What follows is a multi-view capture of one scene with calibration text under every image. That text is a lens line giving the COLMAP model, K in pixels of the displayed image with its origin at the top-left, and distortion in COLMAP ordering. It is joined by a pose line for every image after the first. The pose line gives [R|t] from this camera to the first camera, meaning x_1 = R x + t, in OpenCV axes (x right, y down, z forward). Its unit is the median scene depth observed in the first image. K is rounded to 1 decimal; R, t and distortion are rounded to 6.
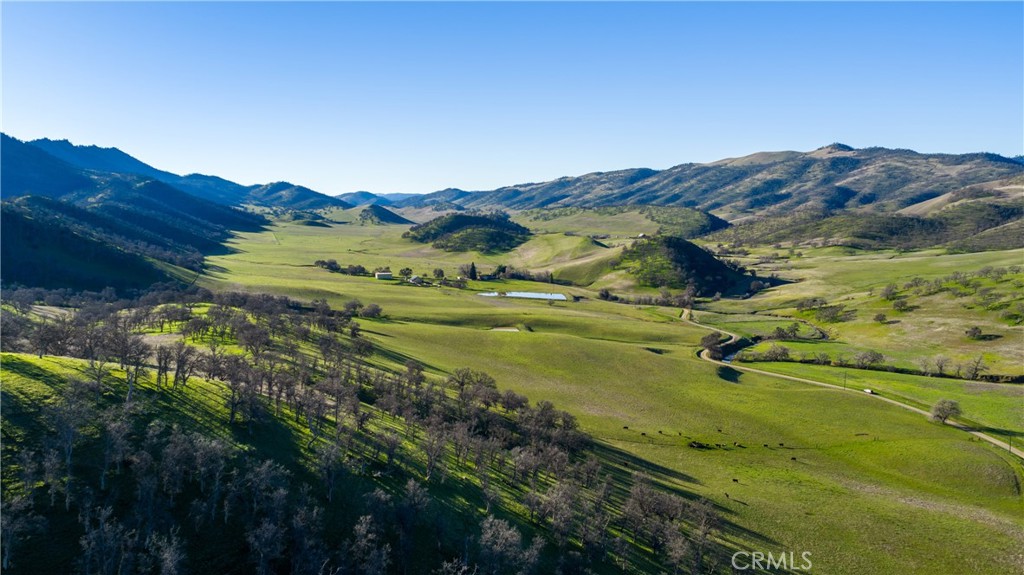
lens RADIAL K [[914.1, 0, 510.0], [0, 914.1, 325.2], [0, 0, 1]] dist [0.022289, -0.046333]
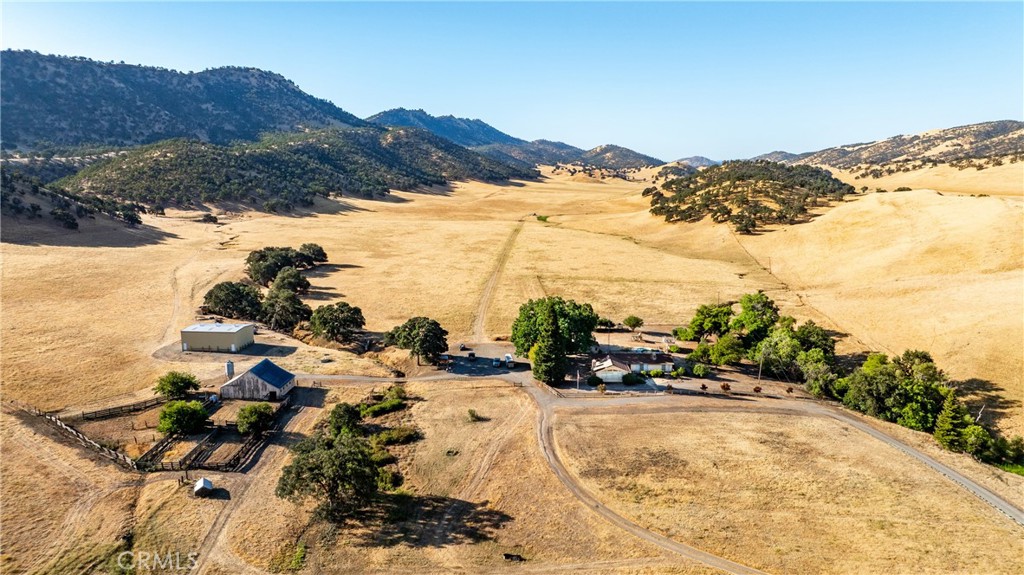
lens RADIAL K [[712.8, 0, 510.3], [0, 712.8, 290.1], [0, 0, 1]] dist [-0.024854, 0.002584]
pose [[0.909376, 0.065620, -0.410767, 0.006974], [-0.050998, 0.997617, 0.046467, -0.025340], [0.412838, -0.021307, 0.910555, 0.265429]]
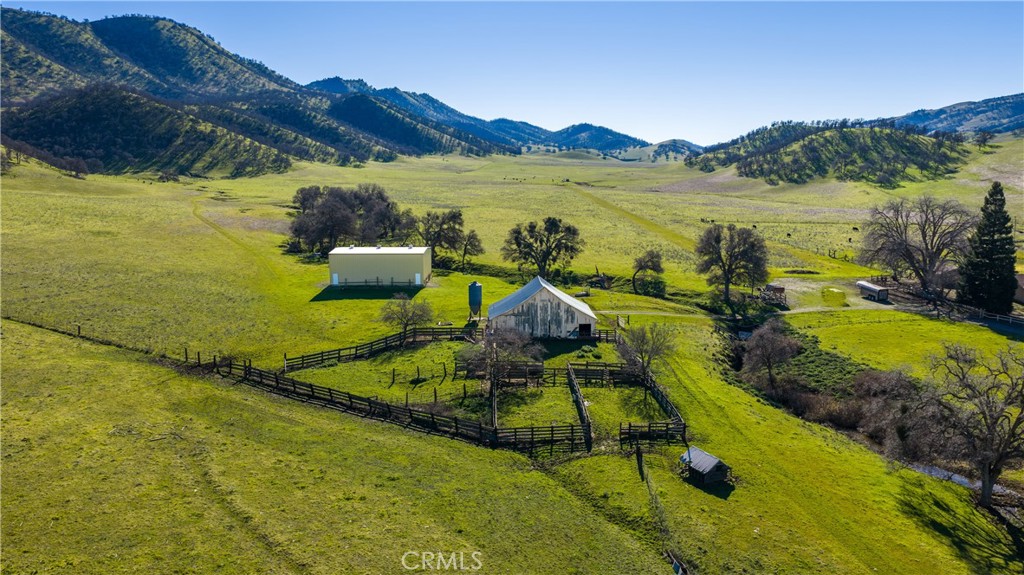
lens RADIAL K [[838.1, 0, 510.7], [0, 838.1, 291.5], [0, 0, 1]] dist [0.025005, -0.048728]
pose [[0.935639, 0.047370, -0.349766, -0.020183], [-0.038573, 0.998741, 0.032079, -0.017070], [0.350845, -0.016522, 0.936288, 0.271815]]
